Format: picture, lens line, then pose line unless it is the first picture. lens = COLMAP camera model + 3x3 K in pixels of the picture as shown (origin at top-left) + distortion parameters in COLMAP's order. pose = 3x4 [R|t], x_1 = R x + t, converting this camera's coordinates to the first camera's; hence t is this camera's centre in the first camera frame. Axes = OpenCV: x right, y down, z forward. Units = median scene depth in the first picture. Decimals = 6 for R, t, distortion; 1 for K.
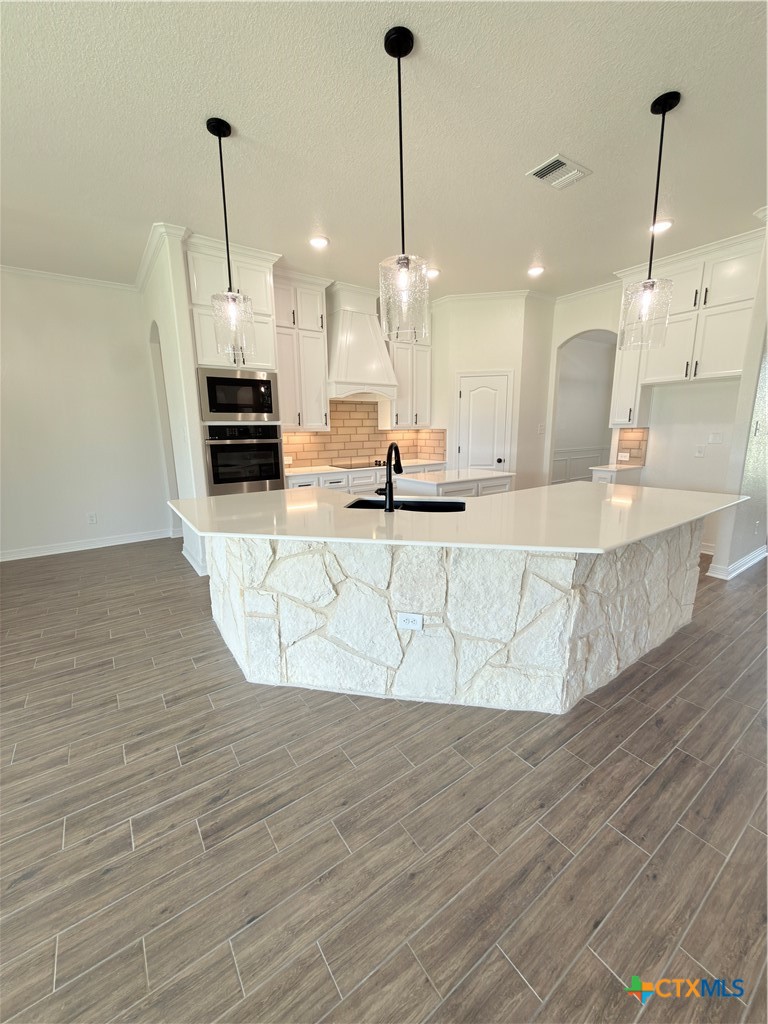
lens RADIAL K [[408.3, 0, 382.1], [0, 408.3, 510.2], [0, 0, 1]] dist [-0.001959, 0.001175]
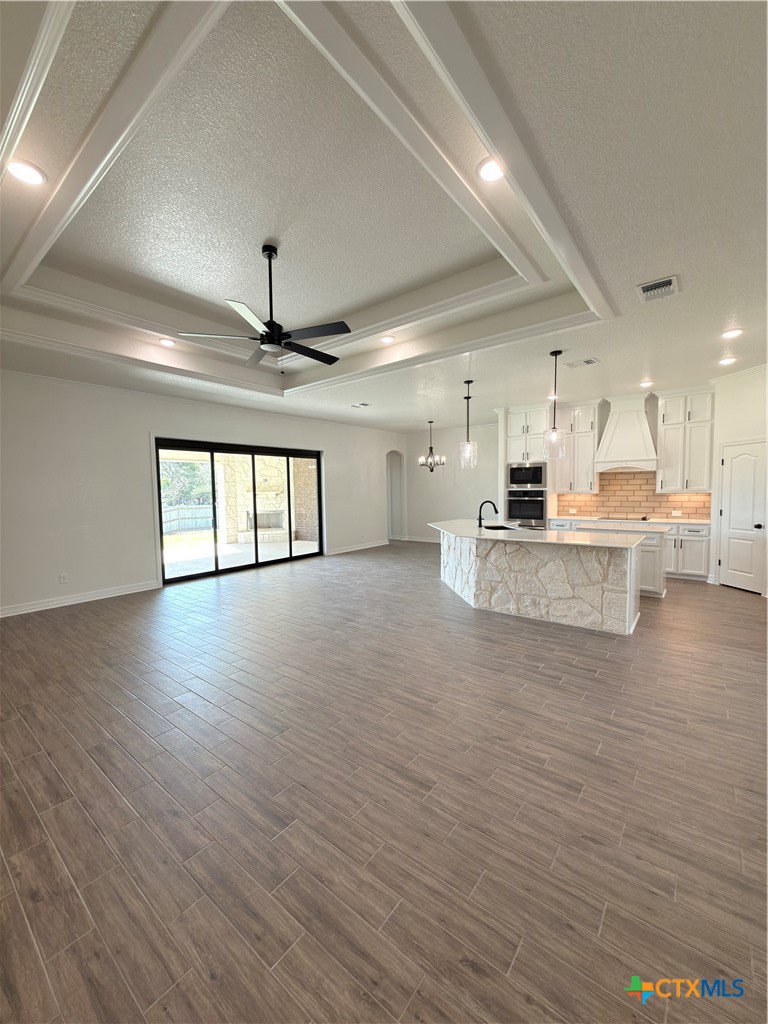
lens RADIAL K [[408.3, 0, 384.1], [0, 408.3, 513.9], [0, 0, 1]] dist [-0.001959, 0.001175]
pose [[0.285880, 0.068853, -0.955789, 1.562150], [-0.179172, 0.983666, 0.017271, -0.011366], [0.941366, 0.166313, 0.293547, -0.220395]]
